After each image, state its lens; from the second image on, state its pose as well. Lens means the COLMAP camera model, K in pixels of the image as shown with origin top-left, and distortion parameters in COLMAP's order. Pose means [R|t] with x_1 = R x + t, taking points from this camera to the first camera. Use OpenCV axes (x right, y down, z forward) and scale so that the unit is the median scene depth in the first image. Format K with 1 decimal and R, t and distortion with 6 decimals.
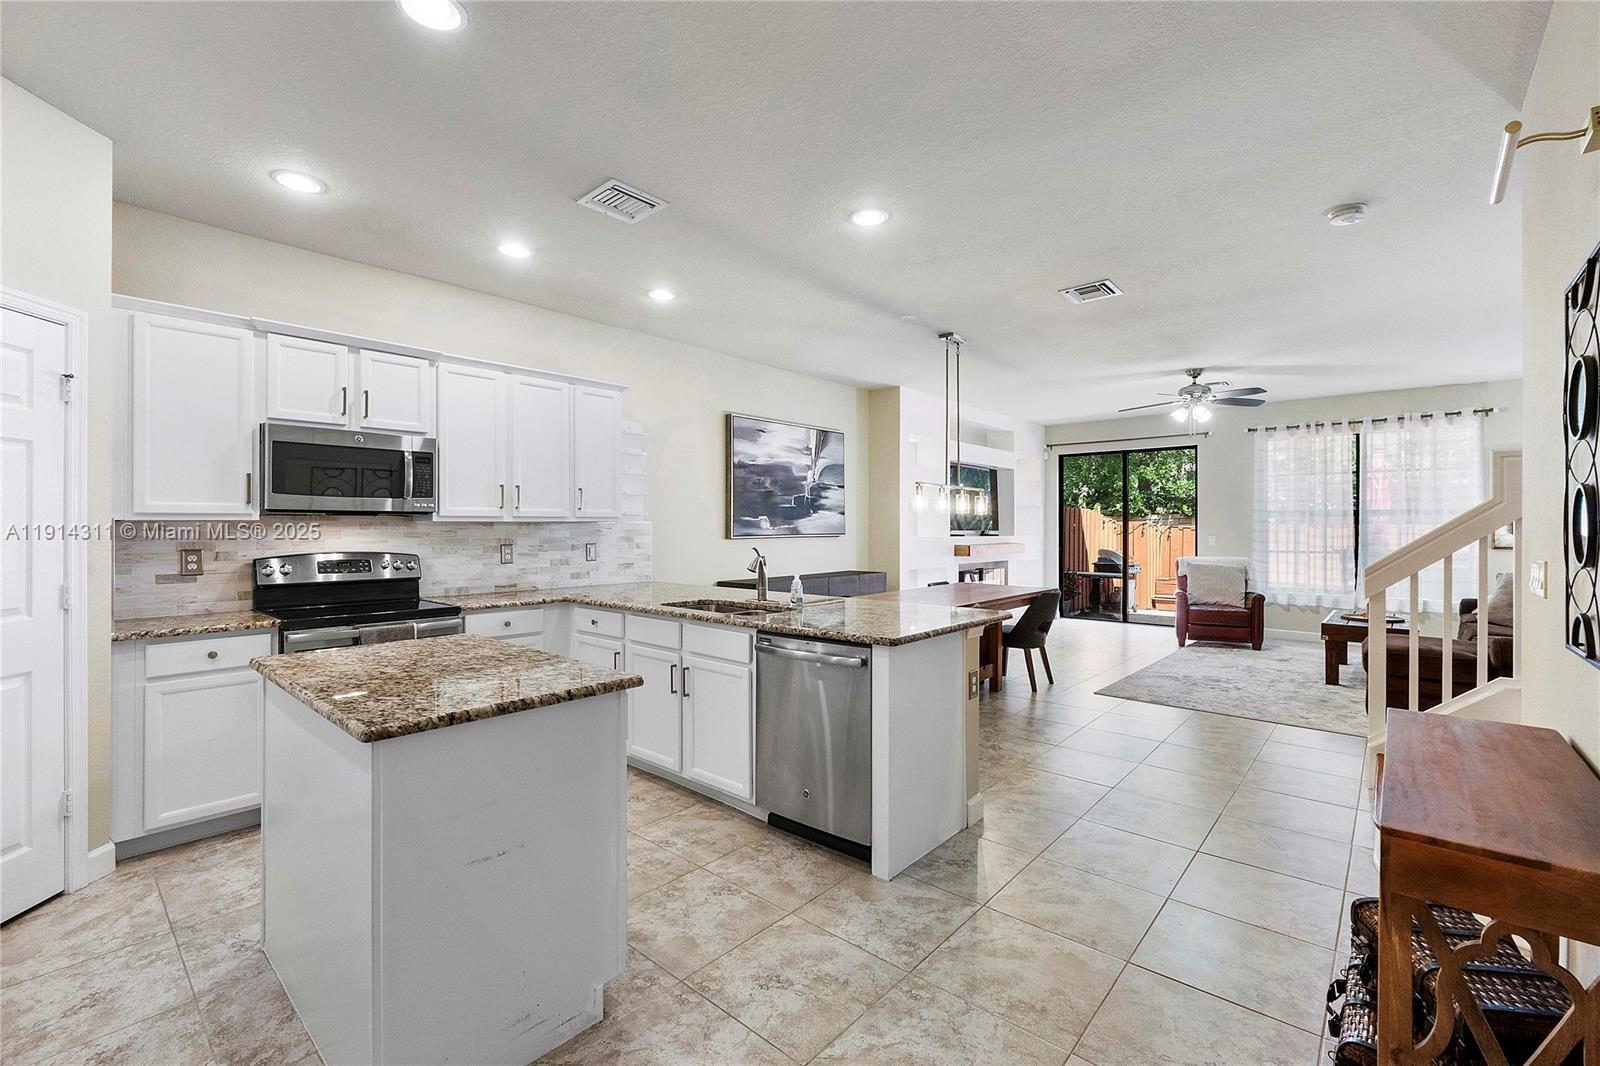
lens RADIAL K [[675.6, 0, 799.8], [0, 675.6, 526.5], [0, 0, 1]] dist [-0.008535, -0.000755]
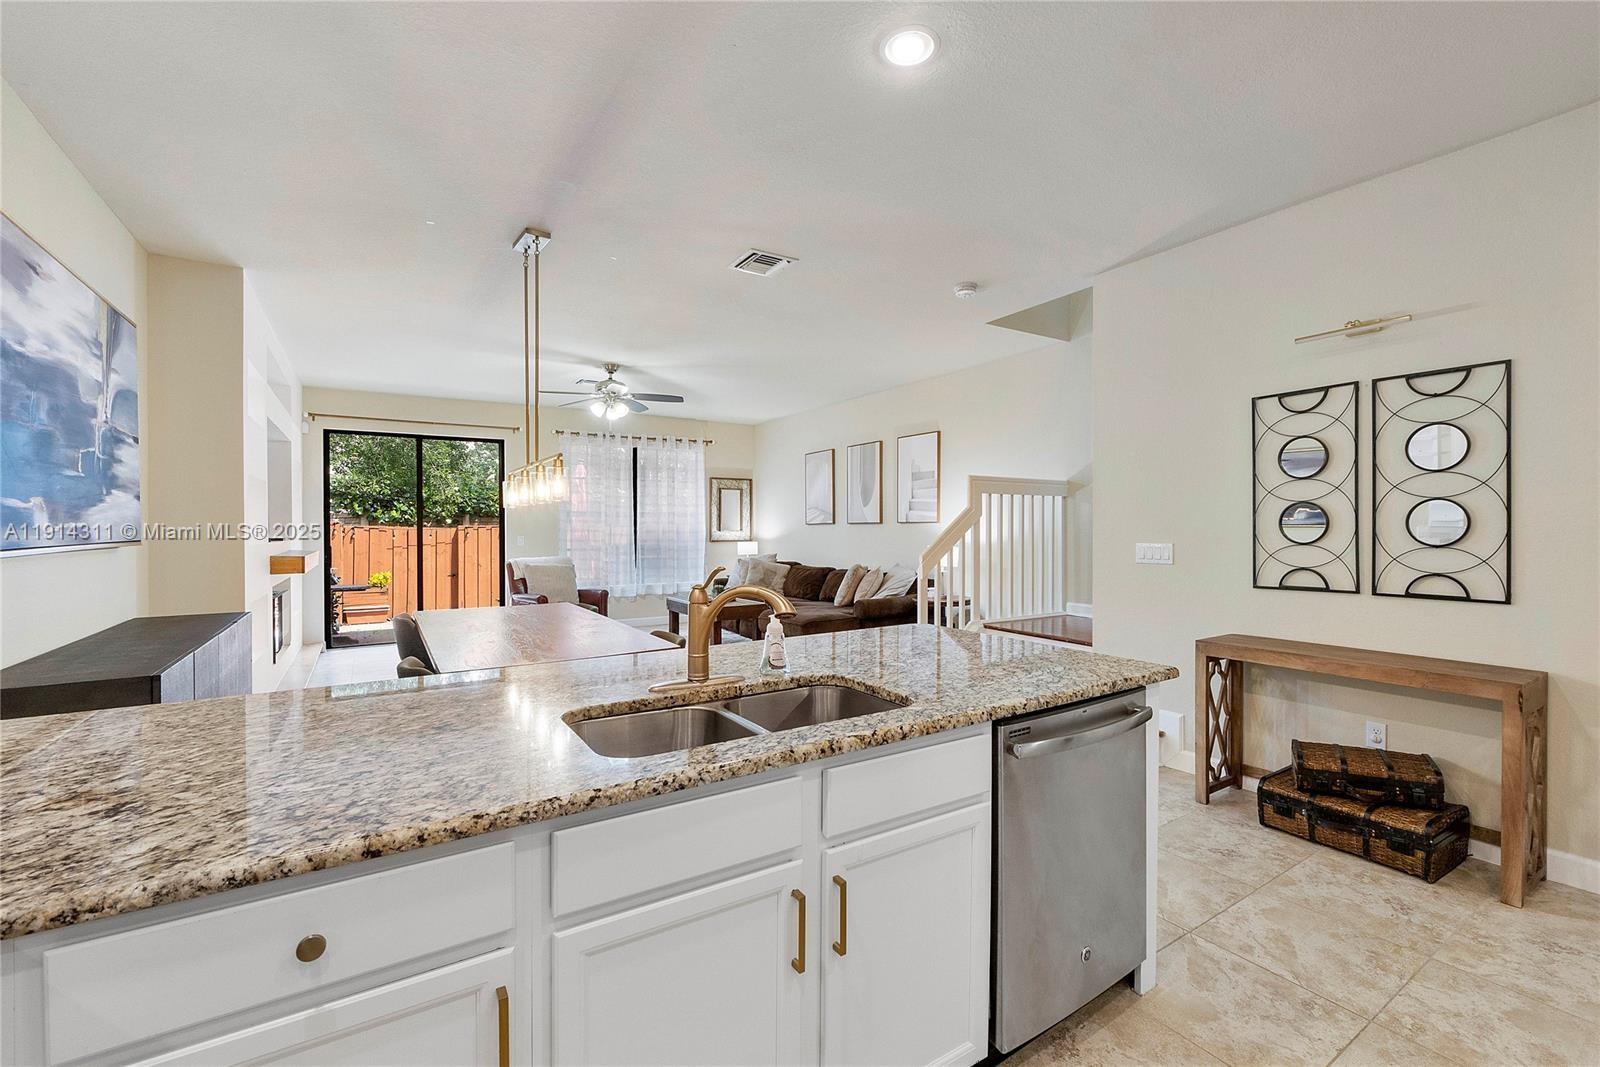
lens RADIAL K [[675.6, 0, 799.8], [0, 675.6, 527.0], [0, 0, 1]] dist [-0.008535, -0.000755]
pose [[0.273788, -0.001225, 0.961789, -0.288688], [0.002450, 0.999997, 0.000577, 0.002353], [-0.961787, 0.002198, 0.273790, 0.479795]]
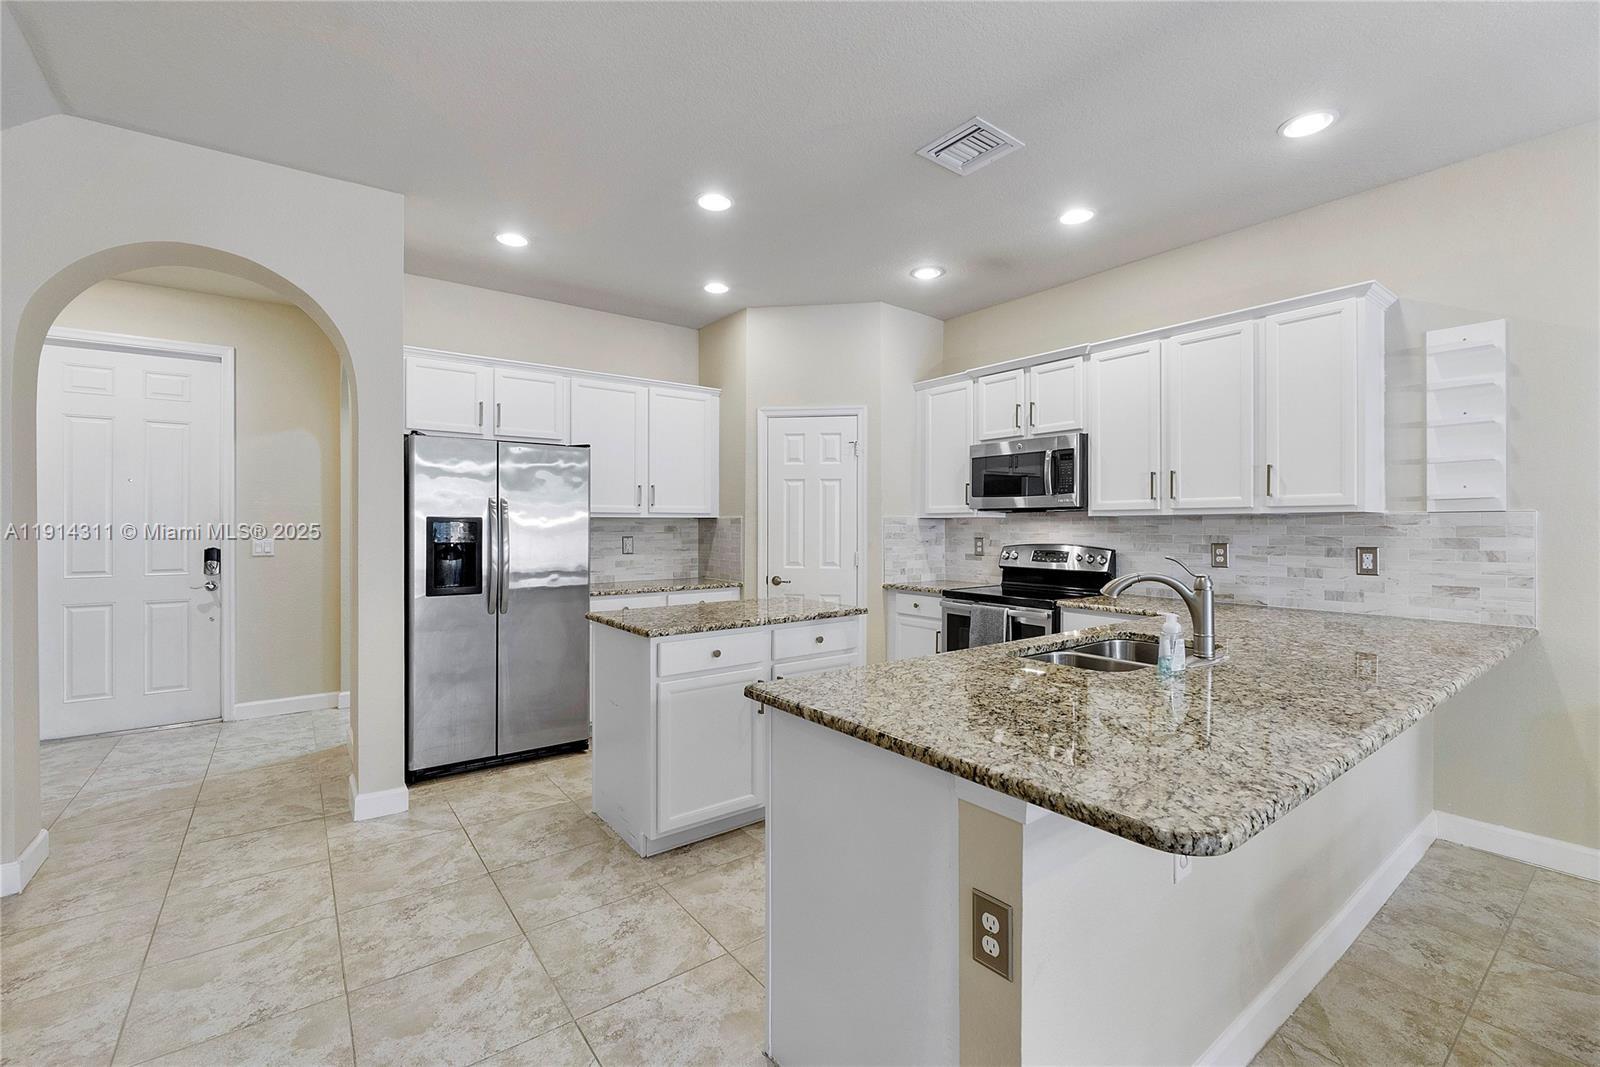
lens RADIAL K [[674.9, 0, 795.5], [0, 674.9, 523.1], [0, 0, 1]] dist [-0.003318, -0.000562]
pose [[-0.193946, -0.000682, -0.981012, 0.317487], [0.001539, 0.999998, -0.000999, 0.001876], [0.981011, -0.001703, -0.193945, 0.472825]]
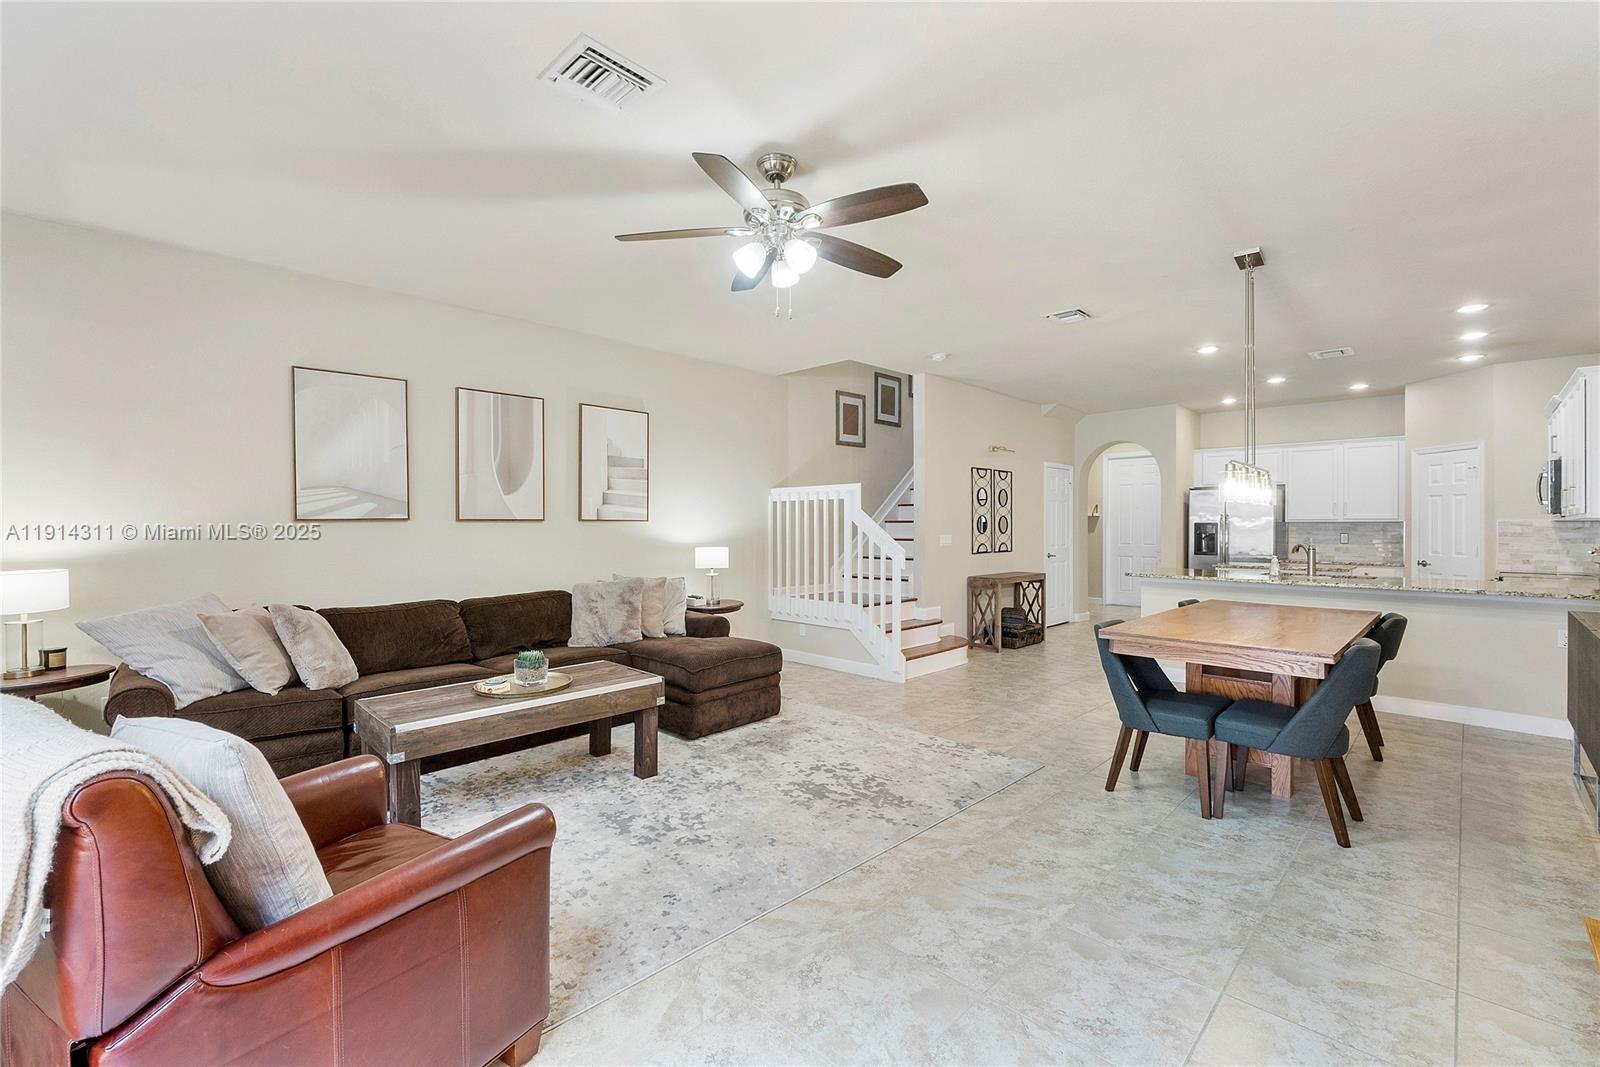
lens RADIAL K [[672.5, 0, 796.4], [0, 672.5, 518.1], [0, 0, 1]] dist [-0.000878, -0.000191]
pose [[-0.998344, 0.000730, 0.057516, 0.555663], [0.000046, 0.999929, -0.011892, 0.003264], [-0.057521, -0.011870, -0.998274, 1.460108]]
